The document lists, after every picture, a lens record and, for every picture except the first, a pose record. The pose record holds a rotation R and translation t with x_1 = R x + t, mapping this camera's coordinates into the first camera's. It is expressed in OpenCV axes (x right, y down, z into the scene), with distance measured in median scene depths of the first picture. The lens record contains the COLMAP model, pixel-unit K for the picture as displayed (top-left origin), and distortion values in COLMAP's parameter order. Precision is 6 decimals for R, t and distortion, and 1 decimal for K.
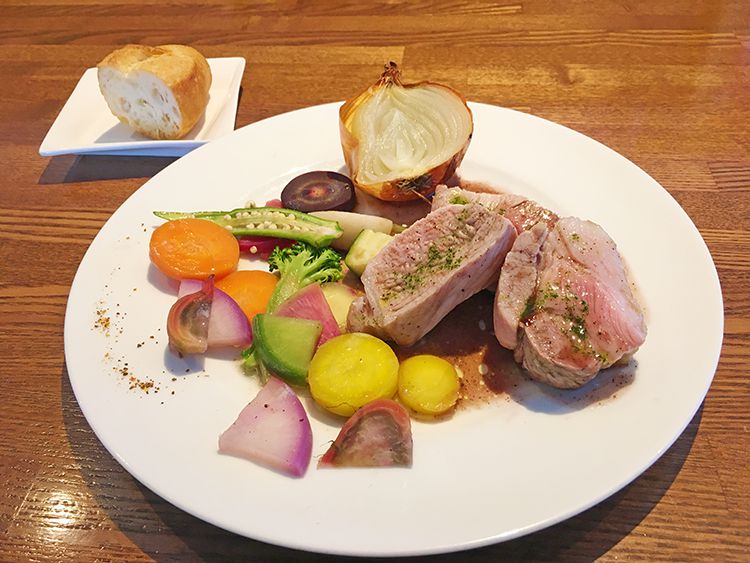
lens RADIAL K [[663.2, 0, 375.5], [0, 663.2, 280.9], [0, 0, 1]] dist [0.008640, -0.025571]
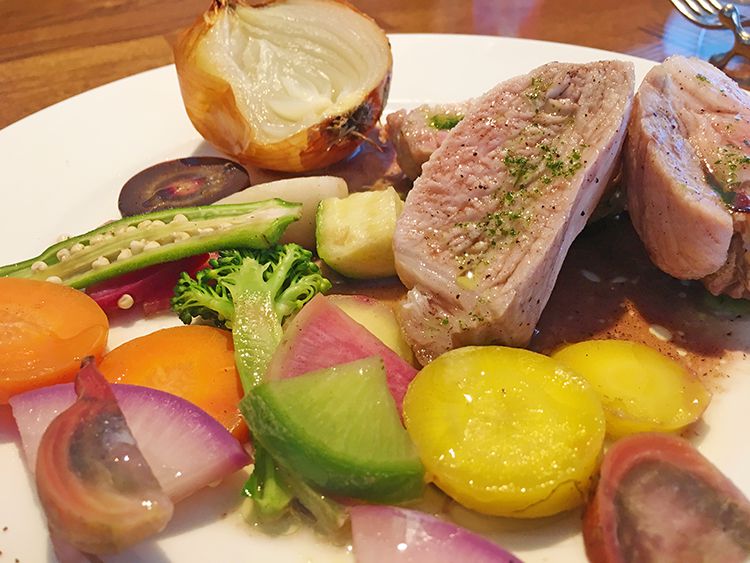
lens RADIAL K [[663.2, 0, 375.0], [0, 663.2, 282.8], [0, 0, 1]] dist [0.008640, -0.025571]
pose [[0.859657, -0.302066, 0.412002, -0.257542], [0.349917, 0.935744, -0.044059, 0.031382], [-0.372220, 0.182042, 0.910117, 0.542215]]
